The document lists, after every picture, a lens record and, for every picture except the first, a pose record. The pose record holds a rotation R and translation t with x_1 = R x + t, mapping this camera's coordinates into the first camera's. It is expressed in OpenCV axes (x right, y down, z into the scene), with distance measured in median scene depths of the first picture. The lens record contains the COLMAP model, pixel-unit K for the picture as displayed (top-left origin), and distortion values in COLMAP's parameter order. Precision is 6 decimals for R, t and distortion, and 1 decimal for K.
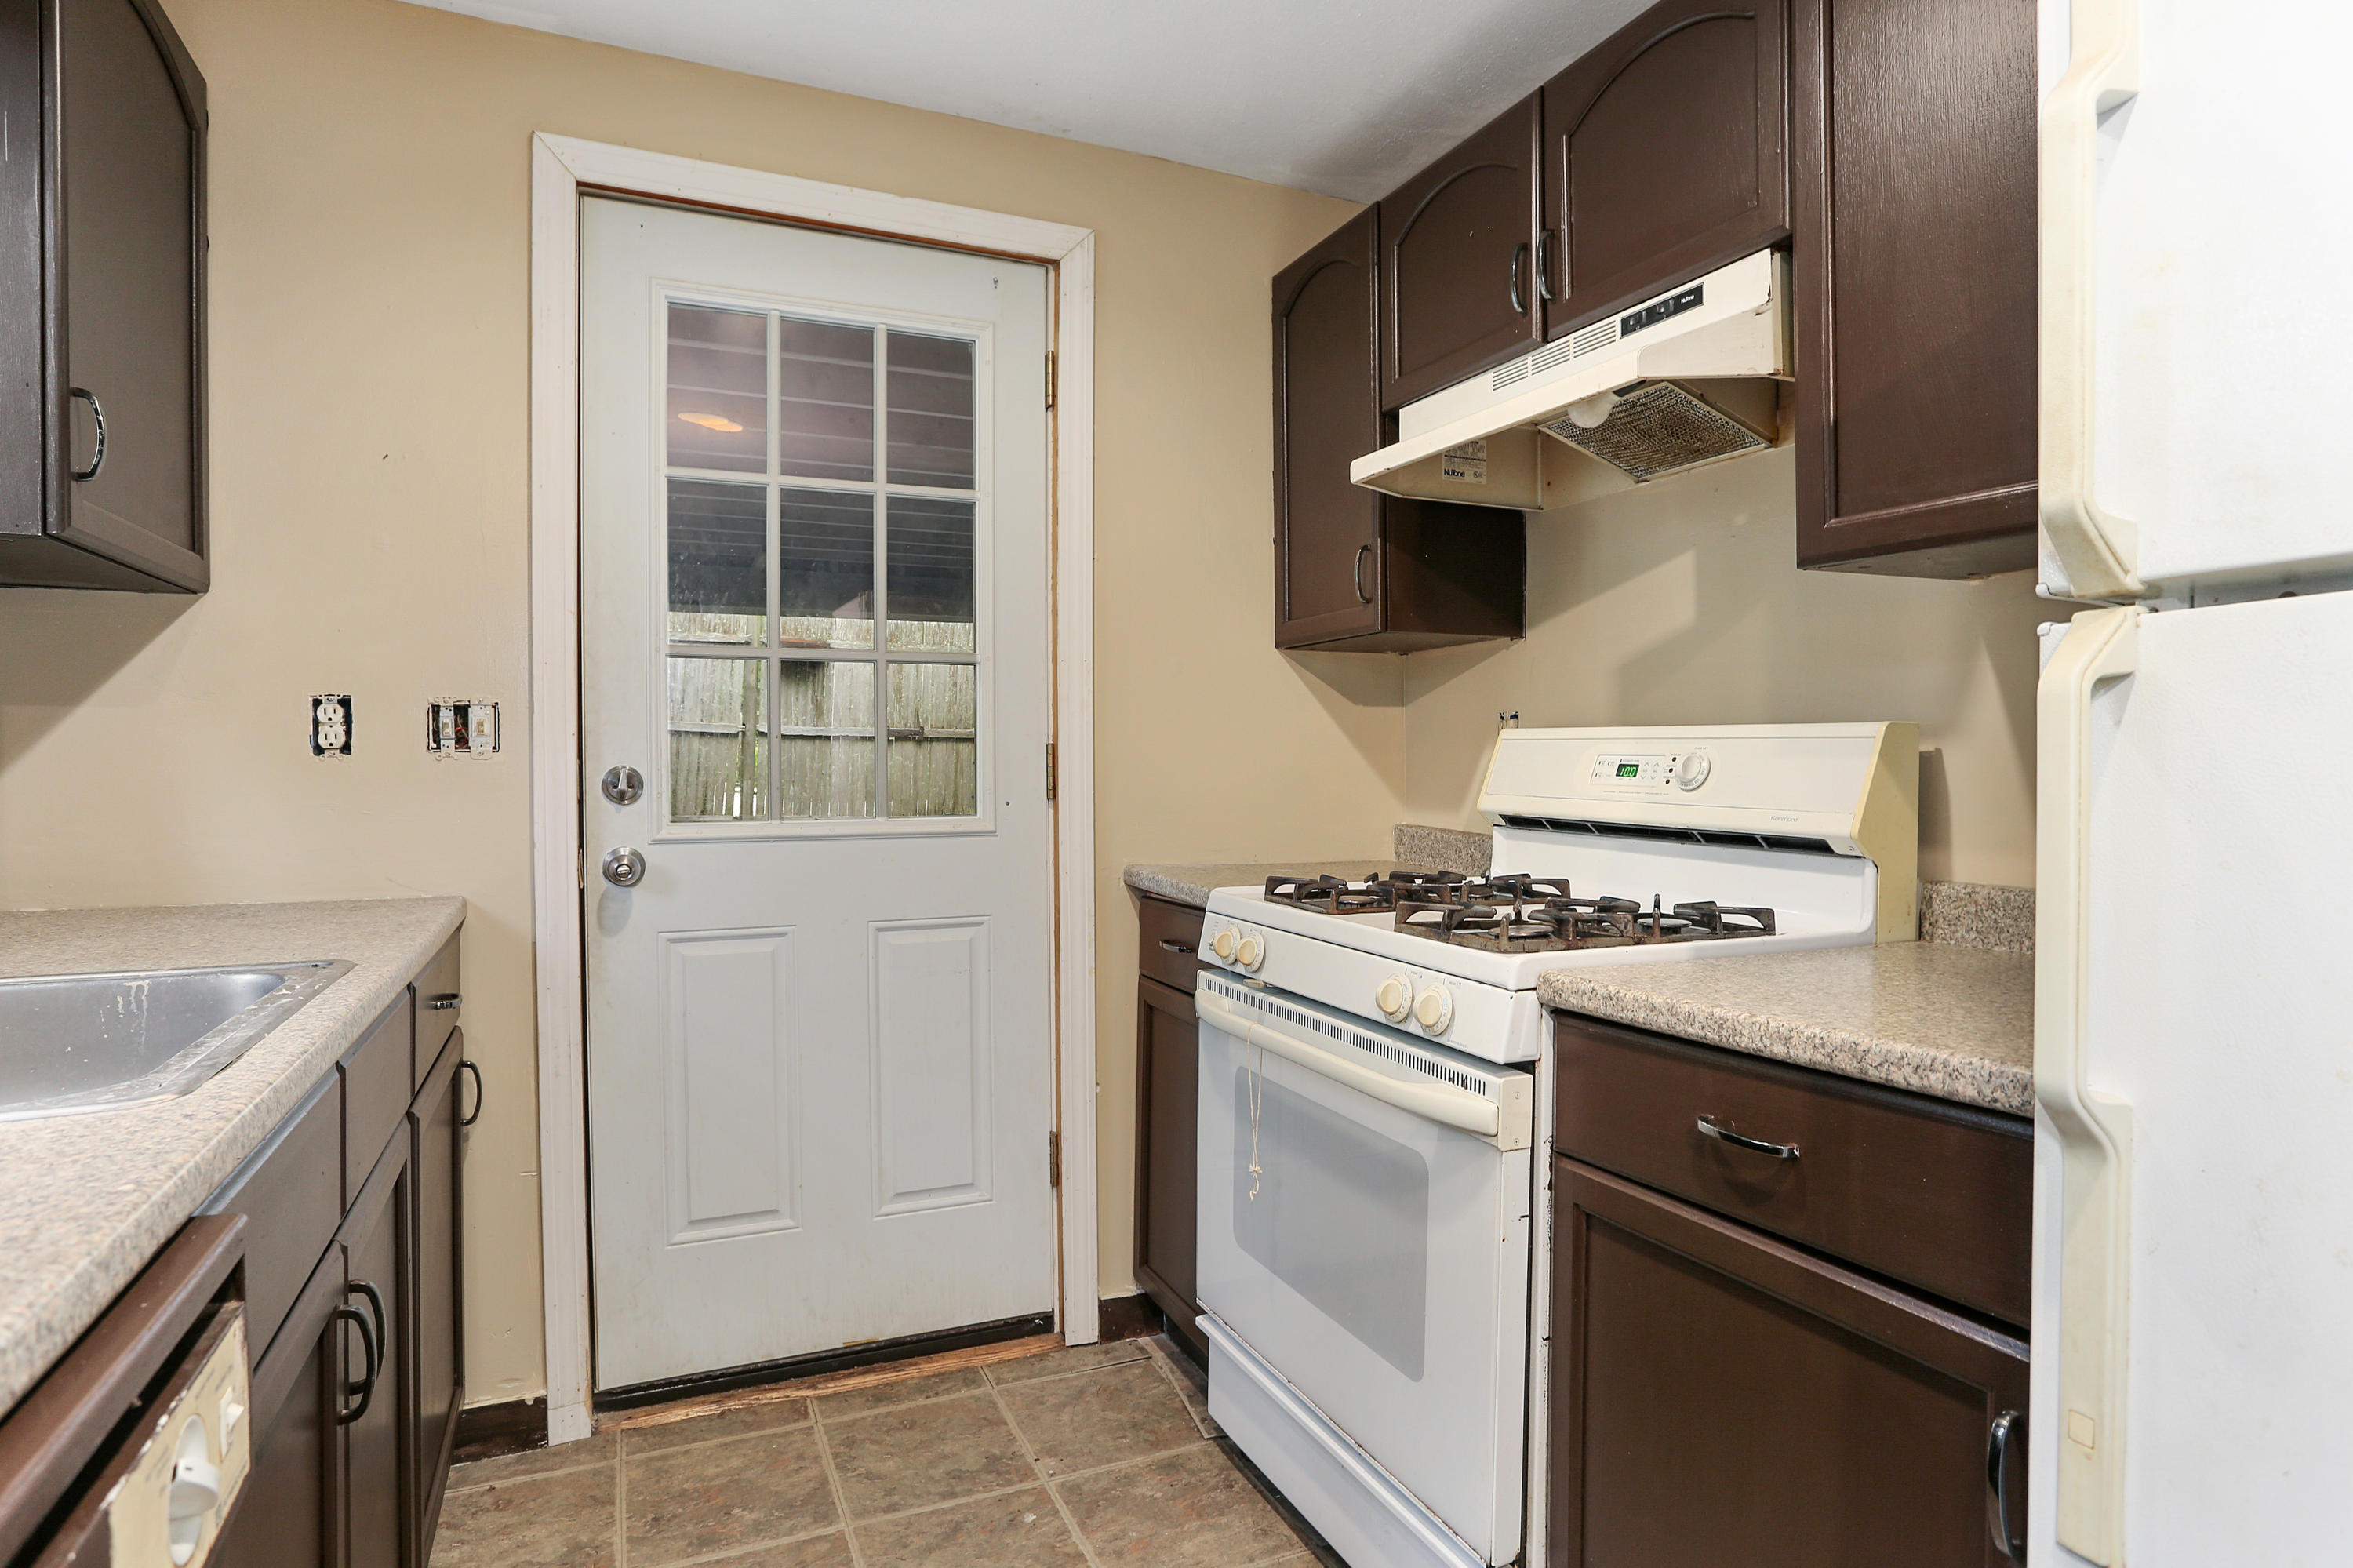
lens RADIAL K [[1254.8, 0, 1174.7], [0, 1254.8, 790.1], [0, 0, 1]] dist [-0.032435, 0.010119]
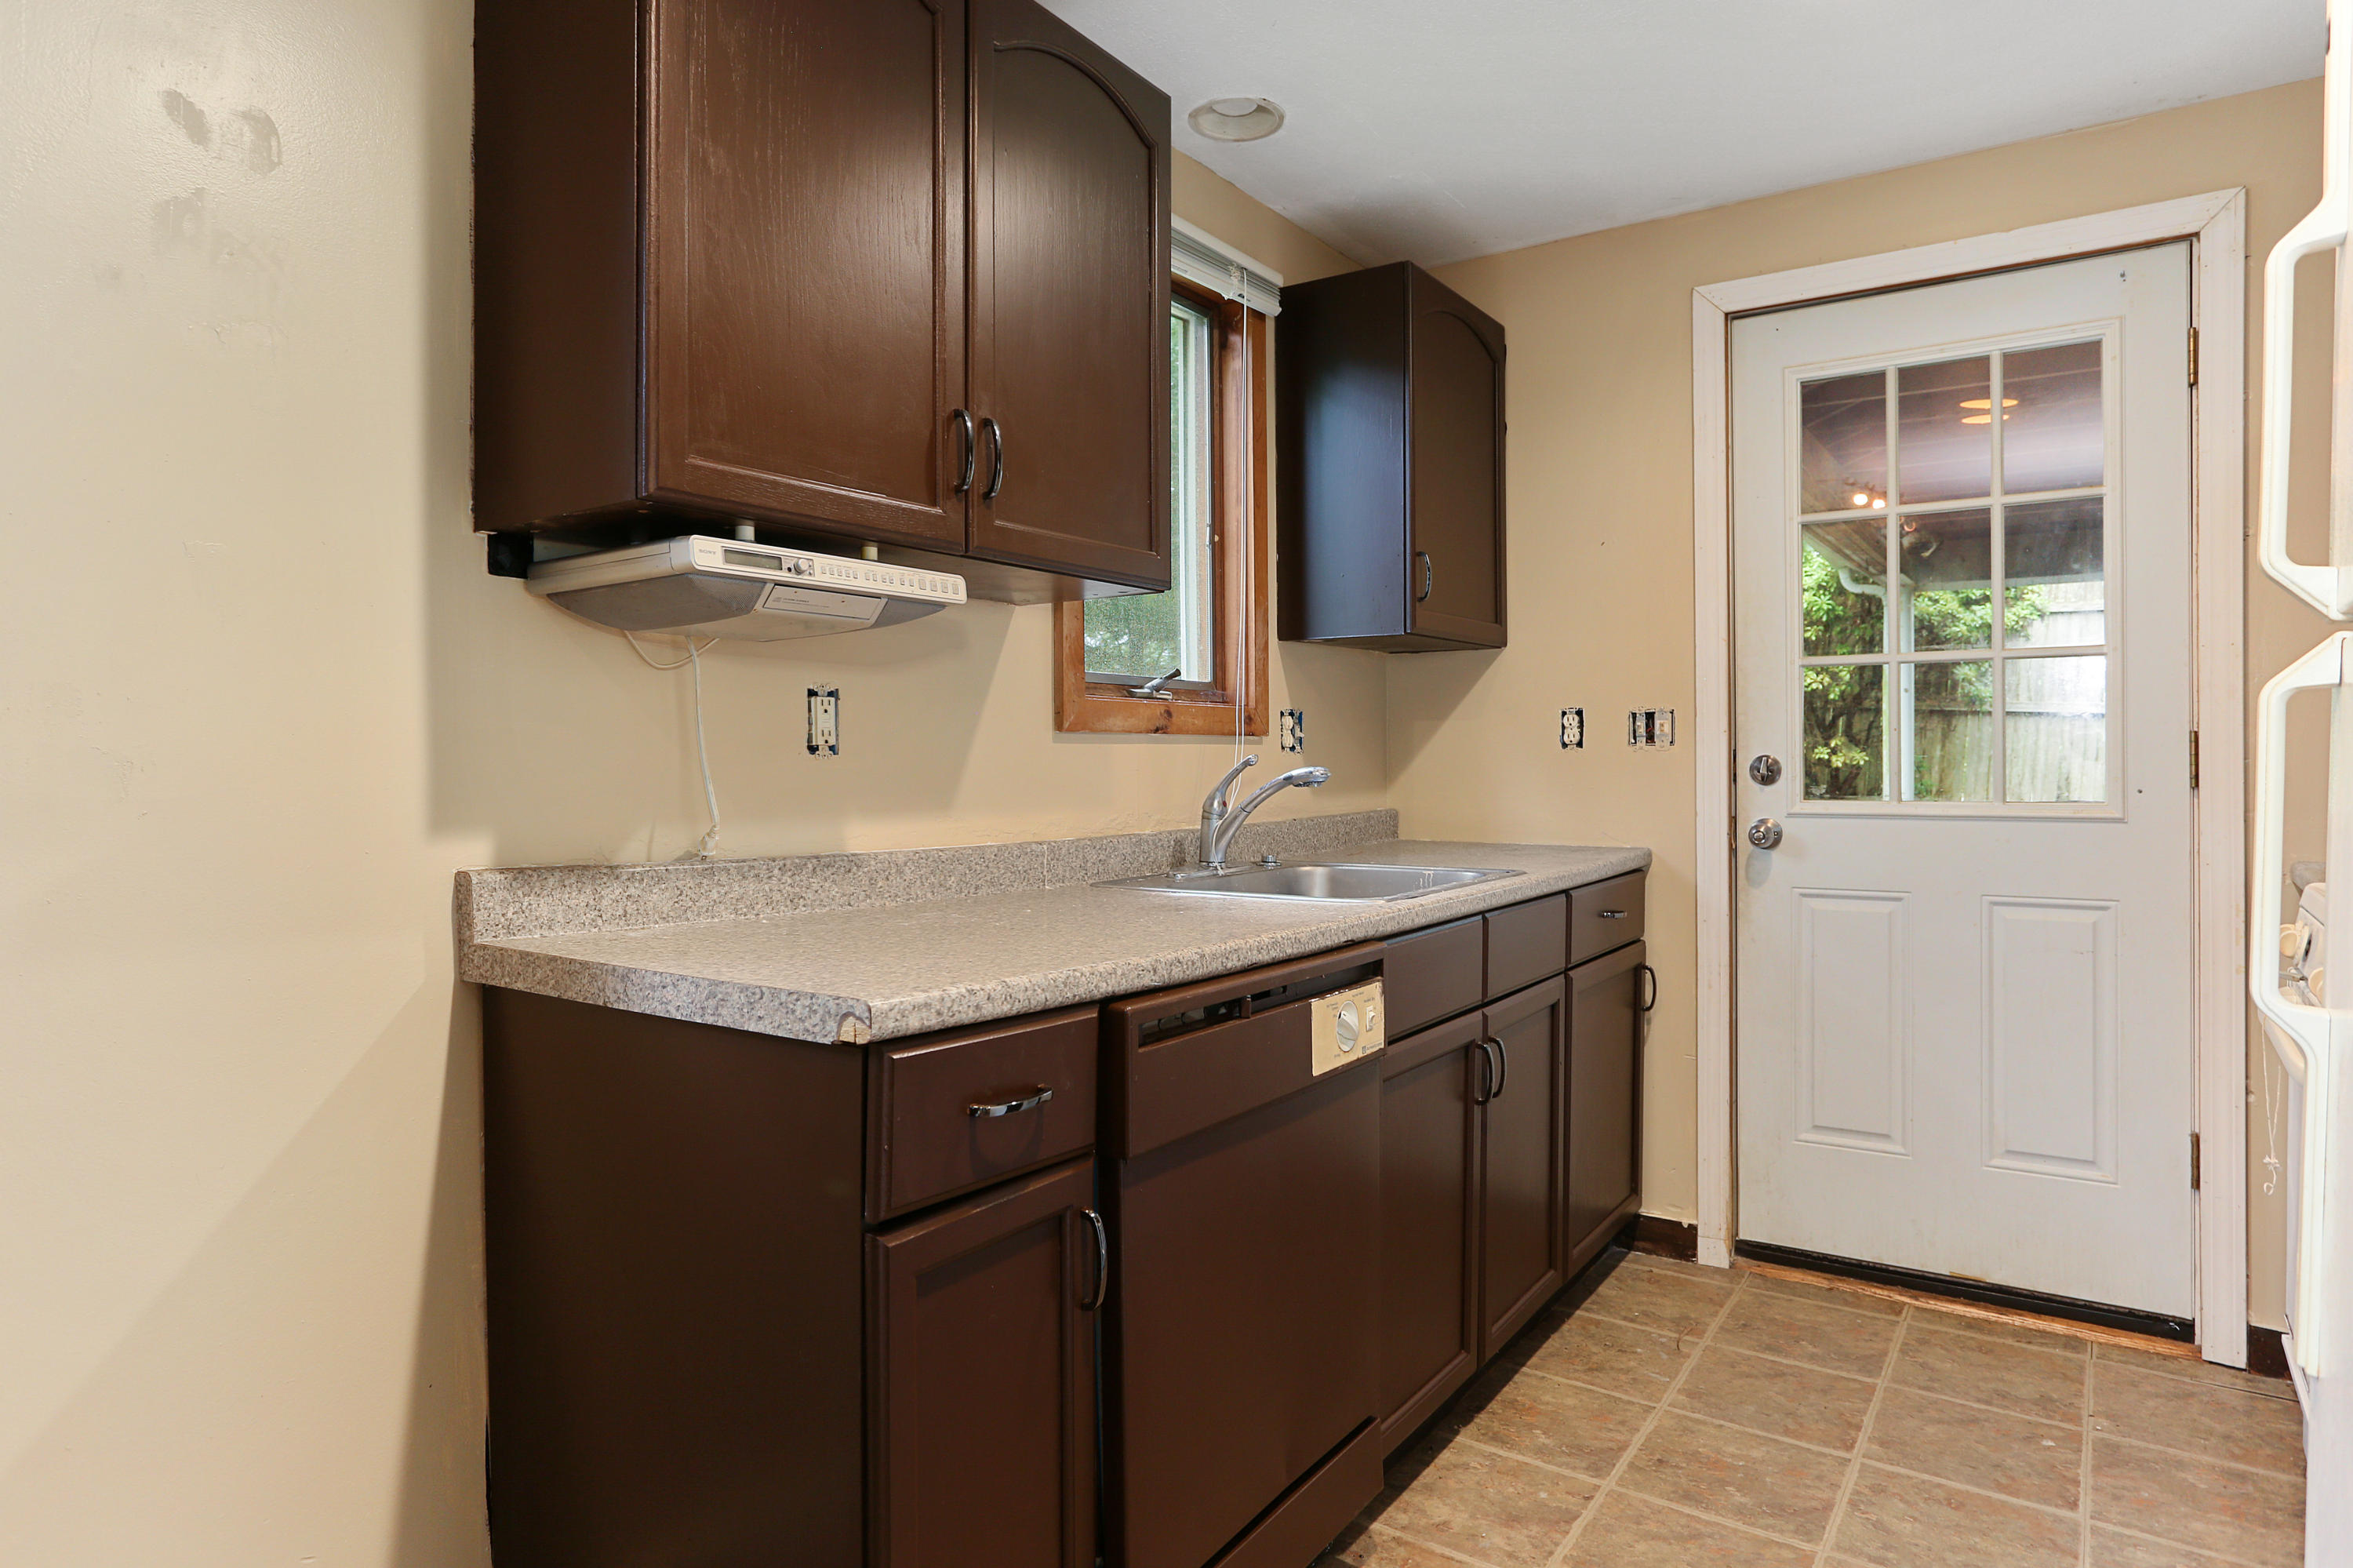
lens RADIAL K [[1336.4, 0, 1173.8], [0, 1336.4, 773.3], [0, 0, 1]] dist [0.001918, 0.000476]
pose [[0.526684, 0.010097, -0.850001, 0.423666], [-0.010377, 0.999931, 0.005449, -0.001882], [0.849998, 0.005950, 0.526752, -0.249620]]
